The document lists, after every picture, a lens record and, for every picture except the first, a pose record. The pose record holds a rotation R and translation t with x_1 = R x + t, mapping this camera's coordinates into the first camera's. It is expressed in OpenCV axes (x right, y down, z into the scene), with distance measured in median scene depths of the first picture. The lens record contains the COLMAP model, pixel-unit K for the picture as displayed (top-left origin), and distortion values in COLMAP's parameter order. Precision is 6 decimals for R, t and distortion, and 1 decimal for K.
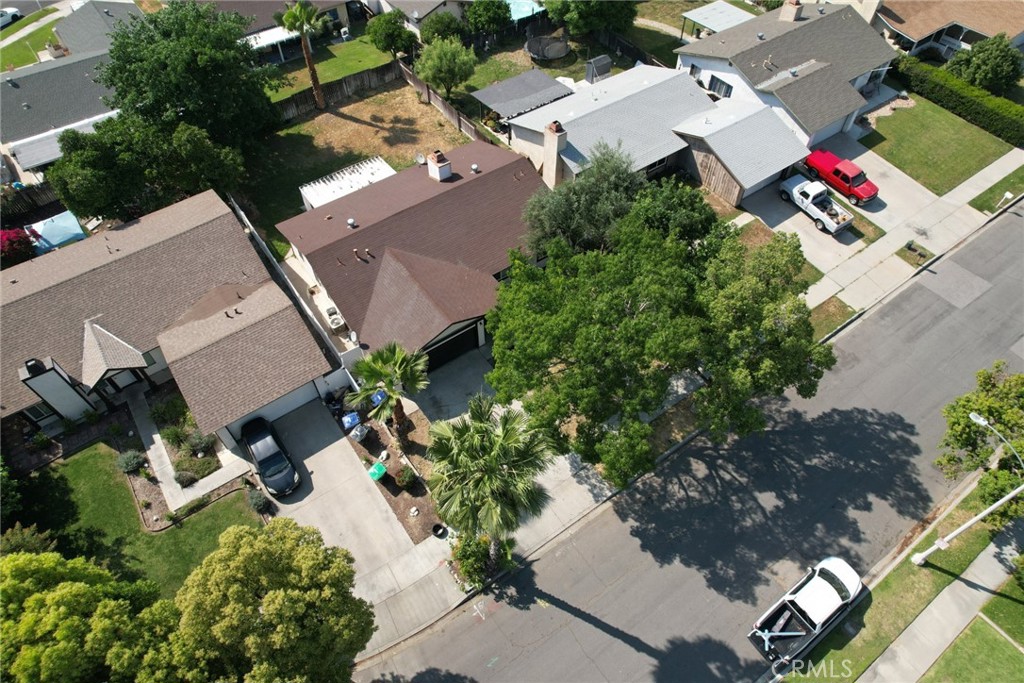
lens RADIAL K [[667.3, 0, 537.7], [0, 667.3, 344.4], [0, 0, 1]] dist [-0.060041, 0.046094]
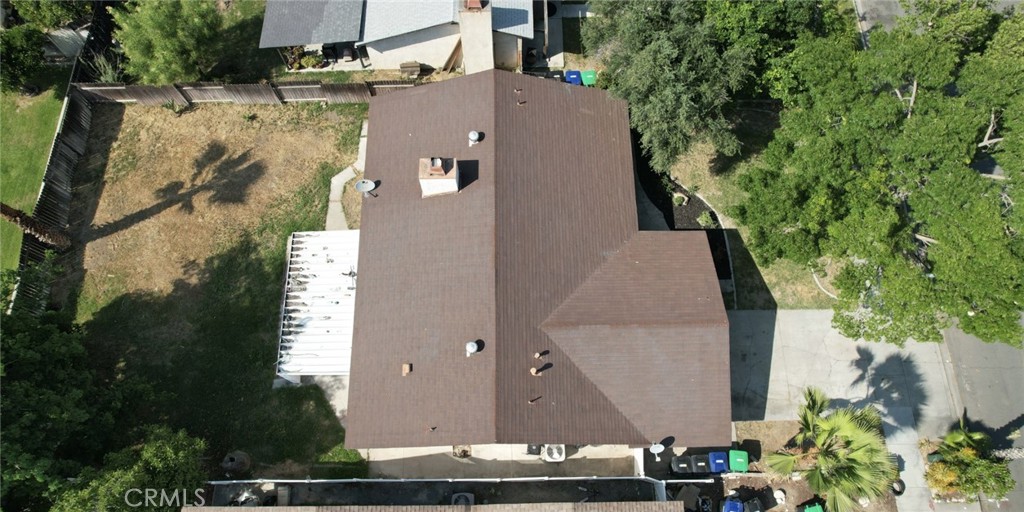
lens RADIAL K [[654.6, 0, 523.6], [0, 654.6, 262.1], [0, 0, 1]] dist [-0.036556, 0.000721]
pose [[0.586207, -0.764062, 0.269387, -0.315905], [0.639504, 0.640537, 0.425144, -0.408651], [-0.497389, -0.076949, 0.864108, 0.409850]]
